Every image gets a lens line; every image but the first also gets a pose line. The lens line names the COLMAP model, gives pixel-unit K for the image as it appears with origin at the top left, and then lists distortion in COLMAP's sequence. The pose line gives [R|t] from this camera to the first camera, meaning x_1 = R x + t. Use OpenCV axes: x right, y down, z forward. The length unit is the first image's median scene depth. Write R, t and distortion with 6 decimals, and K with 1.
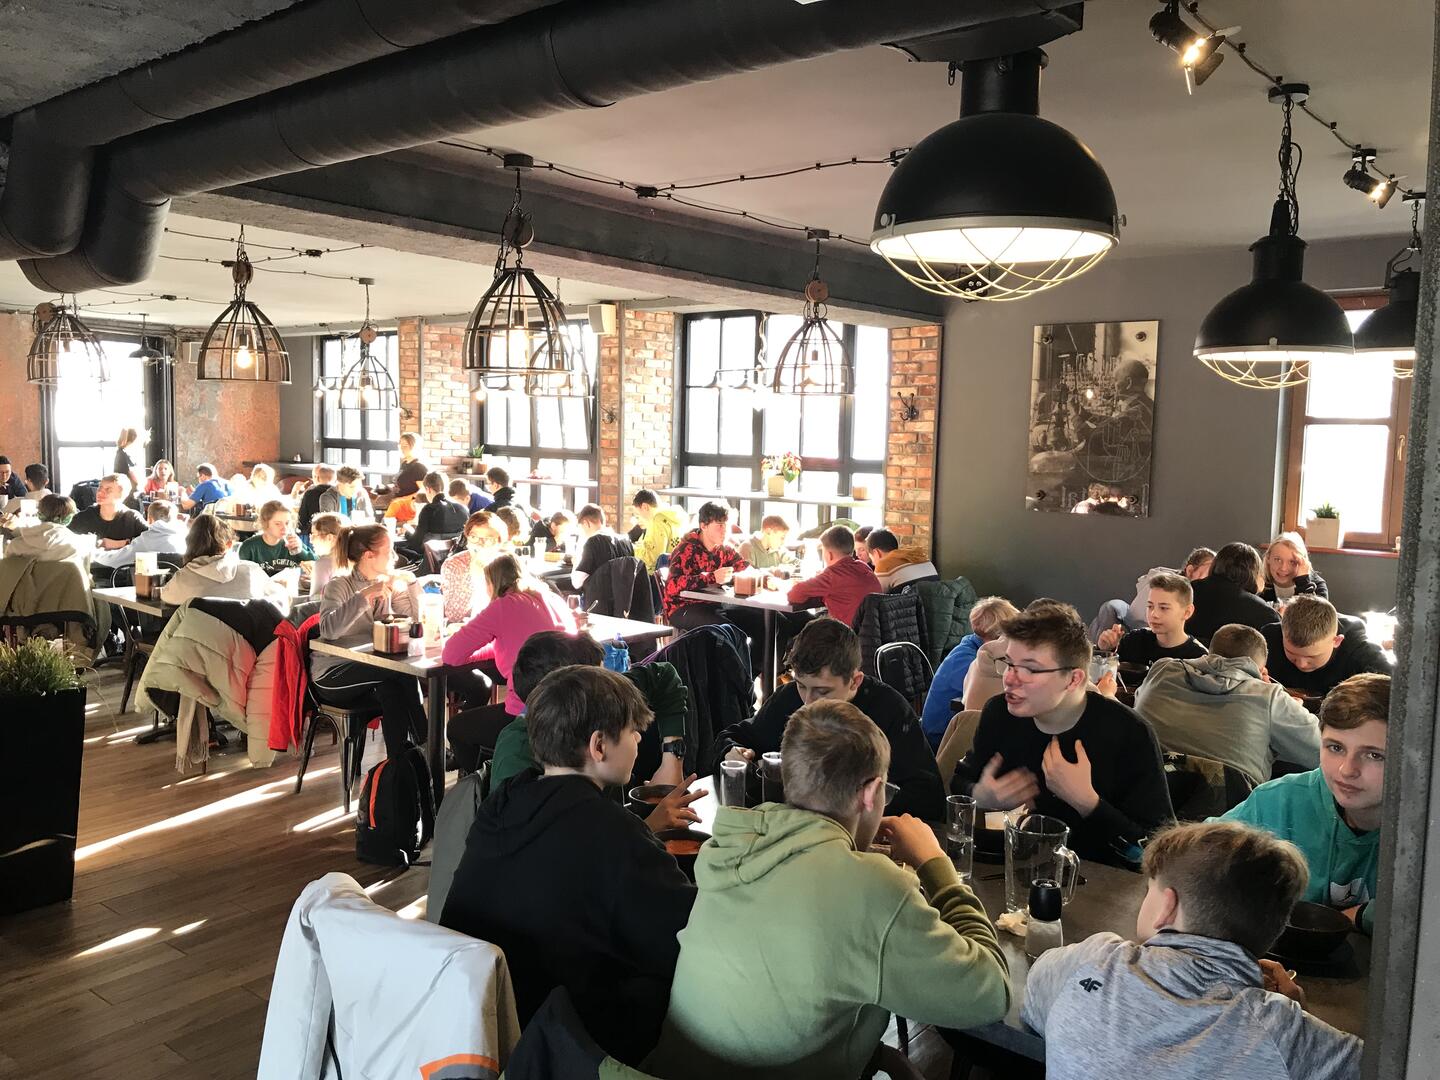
lens RADIAL K [[1173.9, 0, 719.4], [0, 1173.9, 539.6], [0, 0, 1]] dist [0.013292, -0.000559]
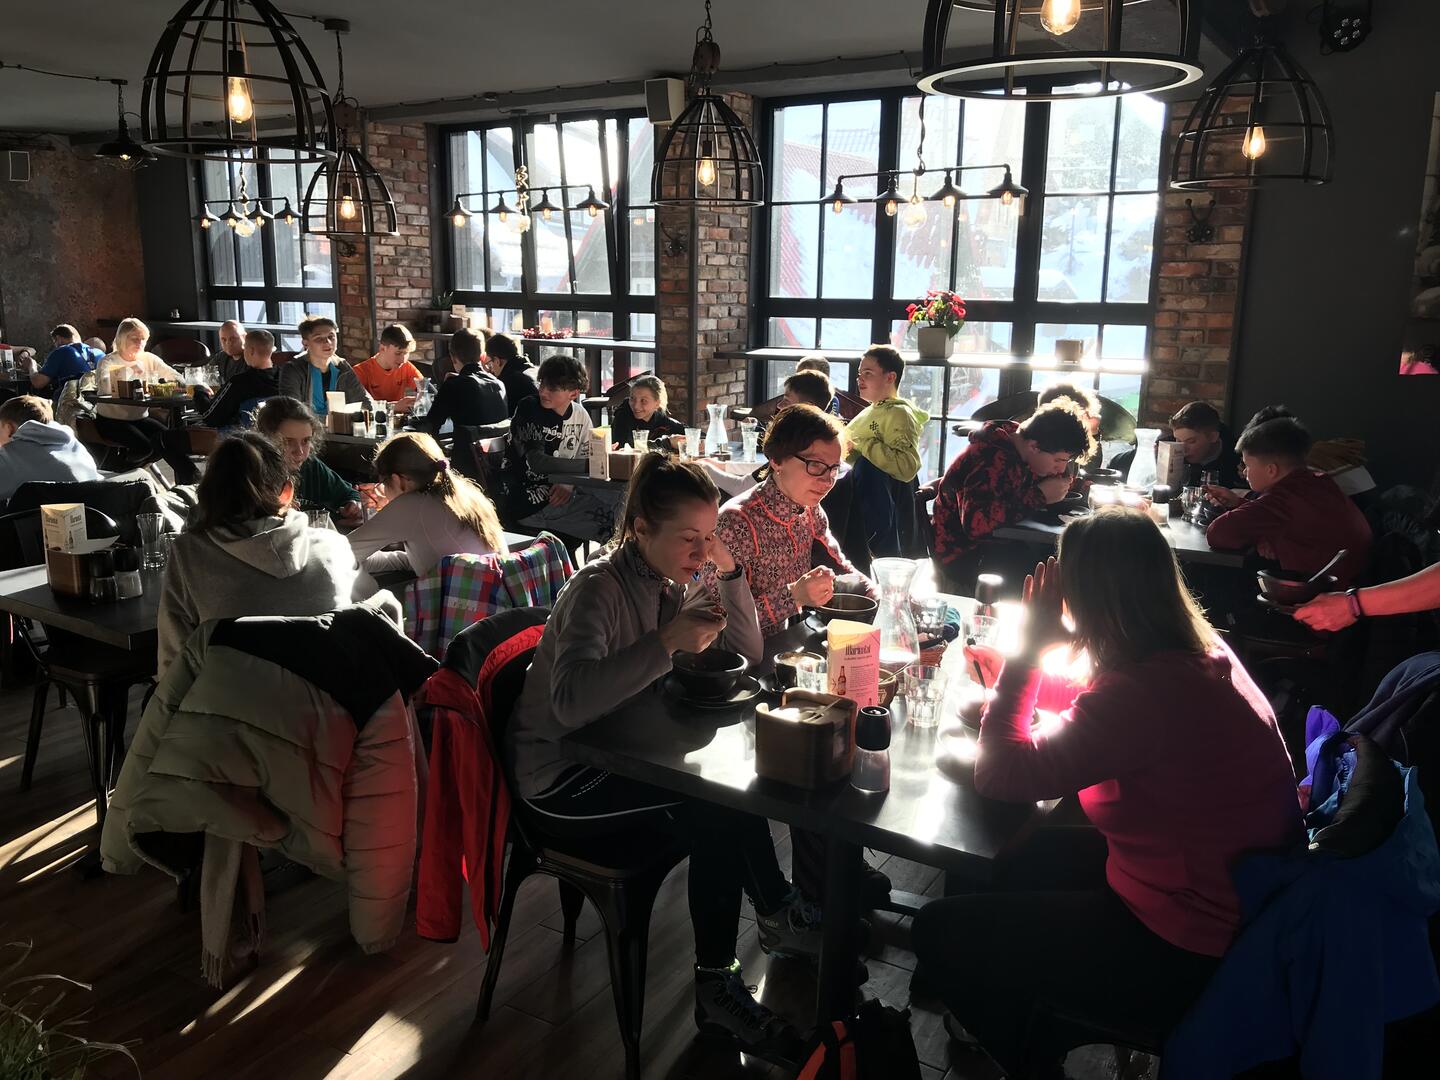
lens RADIAL K [[1173.9, 0, 720.5], [0, 1173.9, 539.7], [0, 0, 1]] dist [0.013292, -0.000559]
pose [[0.991139, -0.037383, 0.127460, -0.201902], [0.021323, 0.991914, 0.125109, -0.022226], [-0.131106, -0.121283, 0.983922, 0.345132]]
